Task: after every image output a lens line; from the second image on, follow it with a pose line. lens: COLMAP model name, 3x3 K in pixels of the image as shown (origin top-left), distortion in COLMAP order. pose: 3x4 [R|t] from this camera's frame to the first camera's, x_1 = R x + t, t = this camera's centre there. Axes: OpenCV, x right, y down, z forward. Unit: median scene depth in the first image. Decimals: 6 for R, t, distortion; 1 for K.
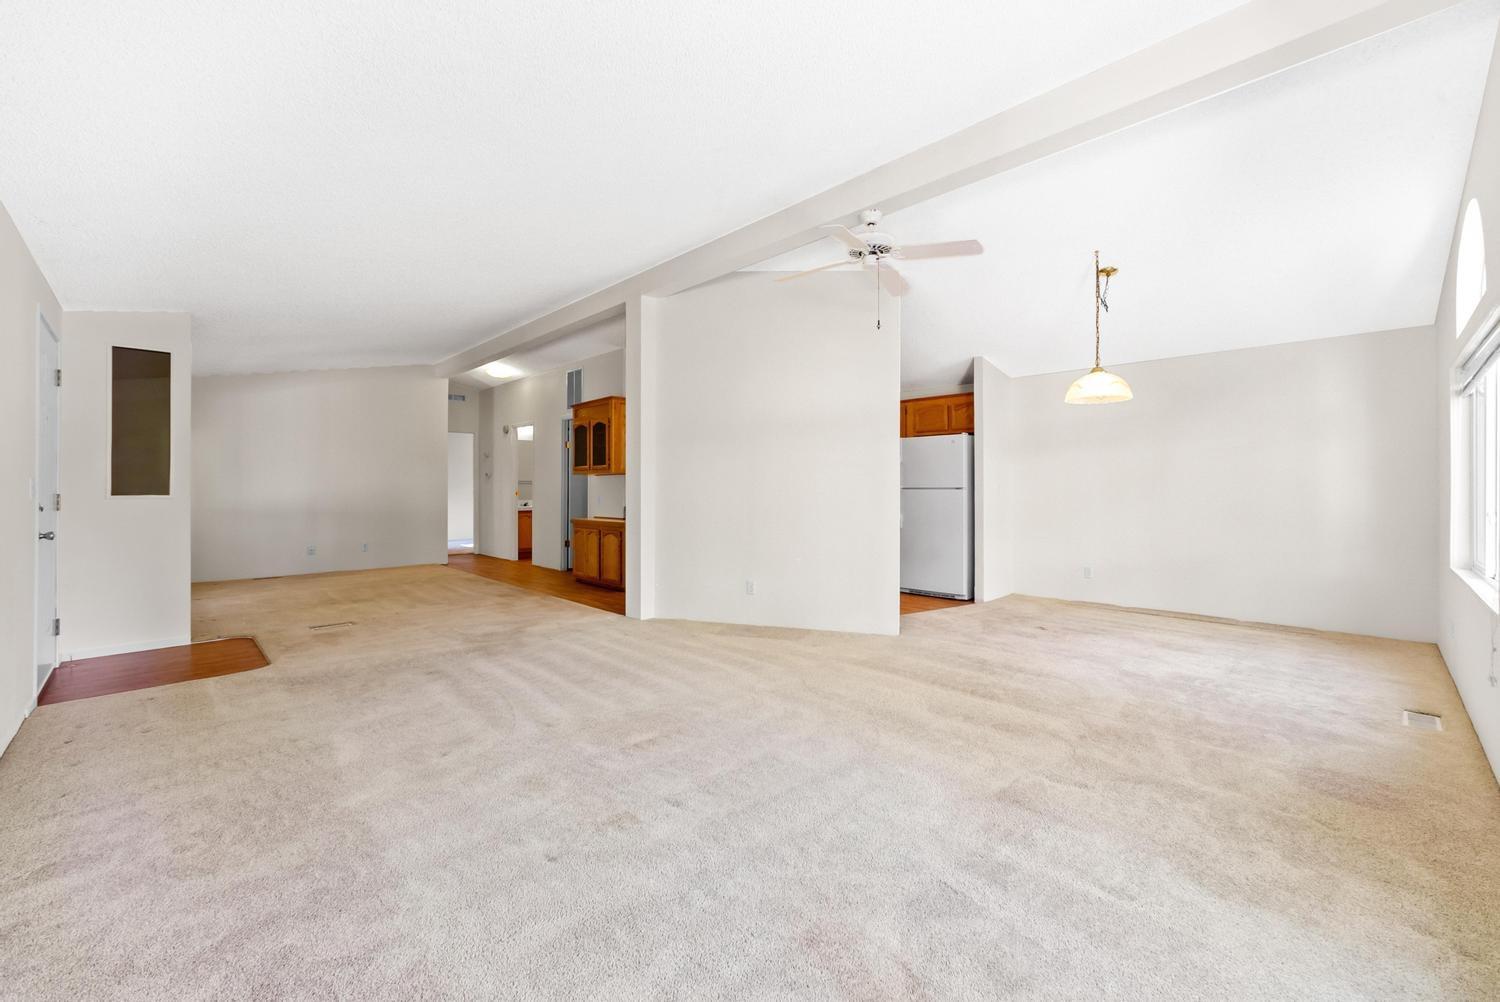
lens RADIAL K [[609.3, 0, 756.0], [0, 609.3, 480.8], [0, 0, 1]] dist [-0.000545, 0.000599]
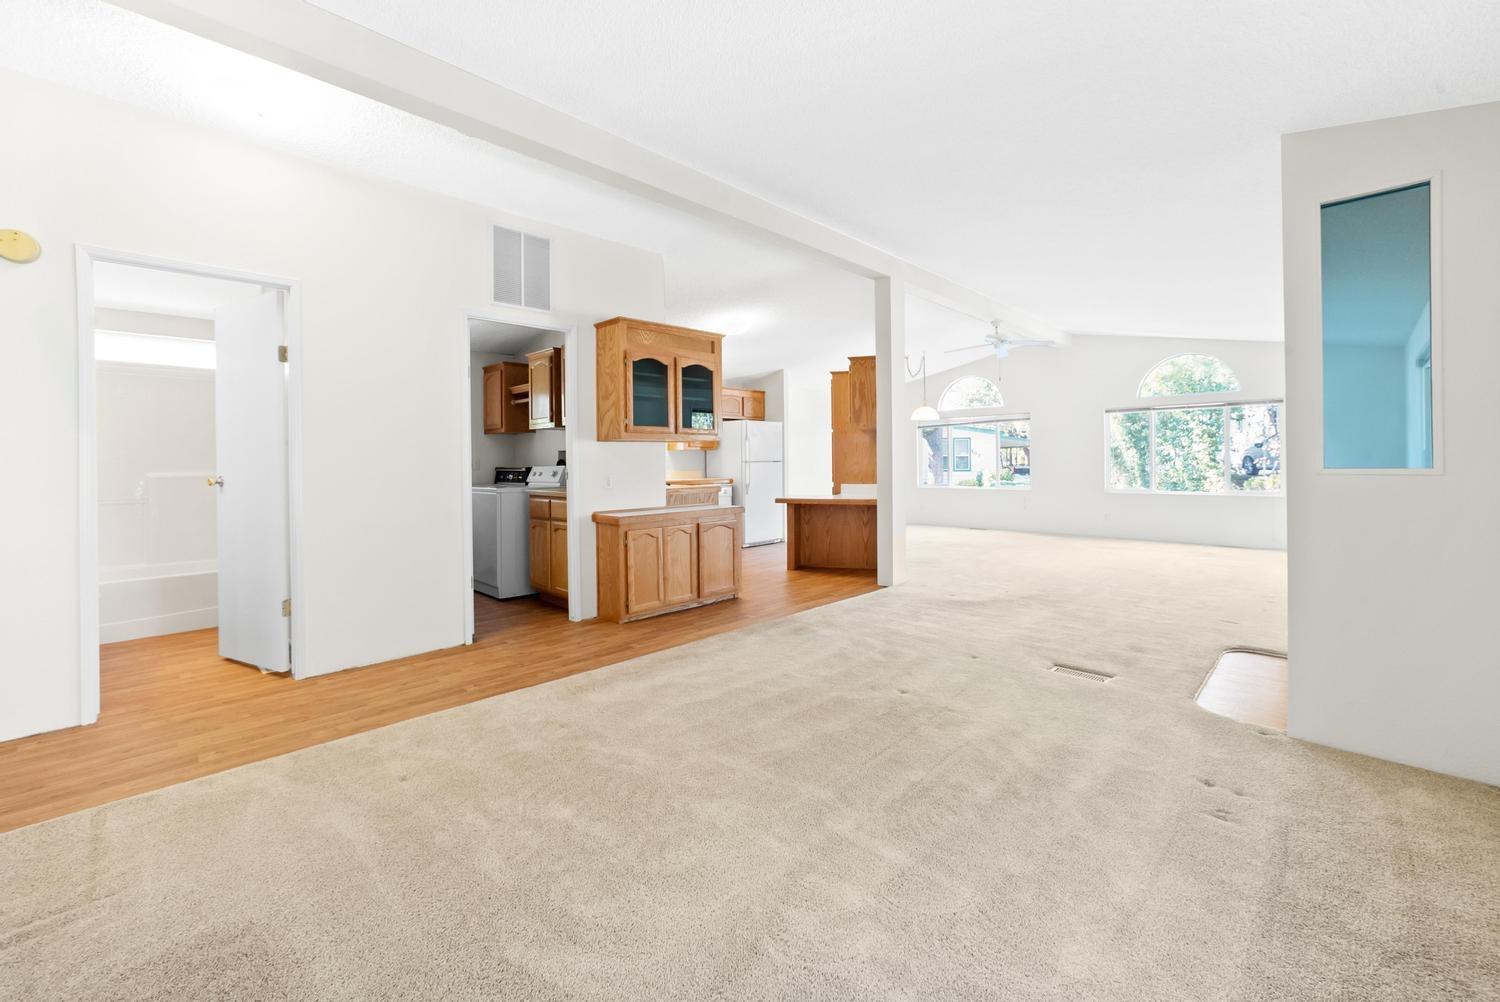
lens RADIAL K [[618.4, 0, 748.8], [0, 618.4, 461.4], [0, 0, 1]] dist [-0.001196, 0.000052]
pose [[0.005358, 0.001567, 0.999984, -0.918353], [0.001930, 0.999997, -0.001577, 0.011394], [-0.999984, 0.001938, 0.005355, 0.919690]]
